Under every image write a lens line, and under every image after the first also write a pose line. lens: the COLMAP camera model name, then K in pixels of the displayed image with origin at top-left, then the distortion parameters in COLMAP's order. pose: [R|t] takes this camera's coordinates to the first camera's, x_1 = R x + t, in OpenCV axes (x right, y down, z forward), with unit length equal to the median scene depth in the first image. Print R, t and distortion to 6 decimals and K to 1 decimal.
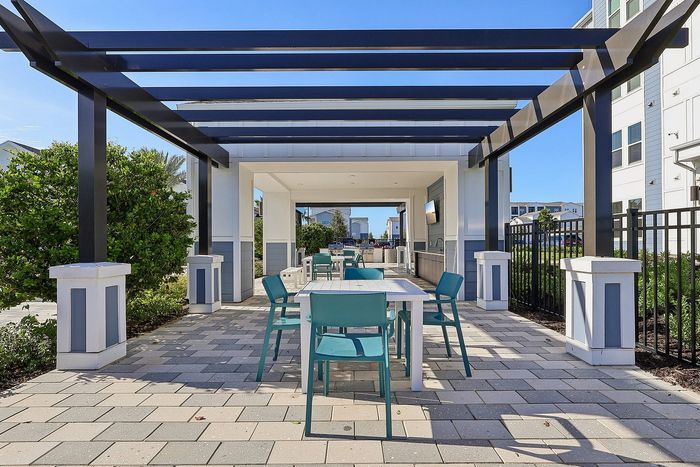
lens RADIAL K [[328.5, 0, 350.0], [0, 328.5, 233.5], [0, 0, 1]] dist [-0.000199, 0.000216]
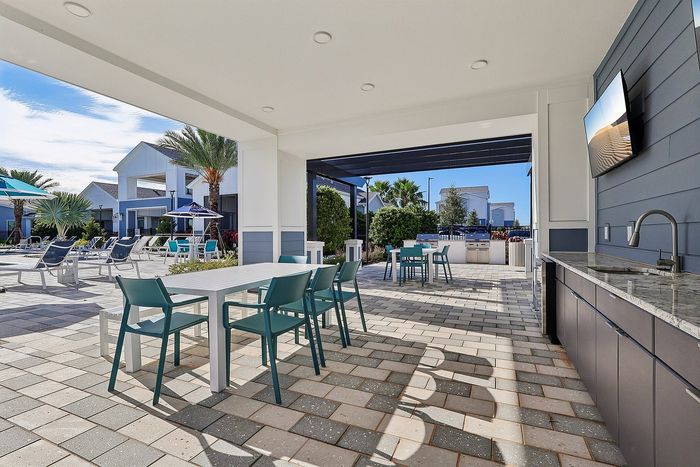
lens RADIAL K [[328.5, 0, 350.0], [0, 328.5, 233.5], [0, 0, 1]] dist [-0.000199, 0.000216]
pose [[0.915054, -0.004218, -0.403309, 0.125127], [0.017503, 0.999419, 0.029260, 0.014119], [0.402951, -0.033833, 0.914596, 0.516817]]
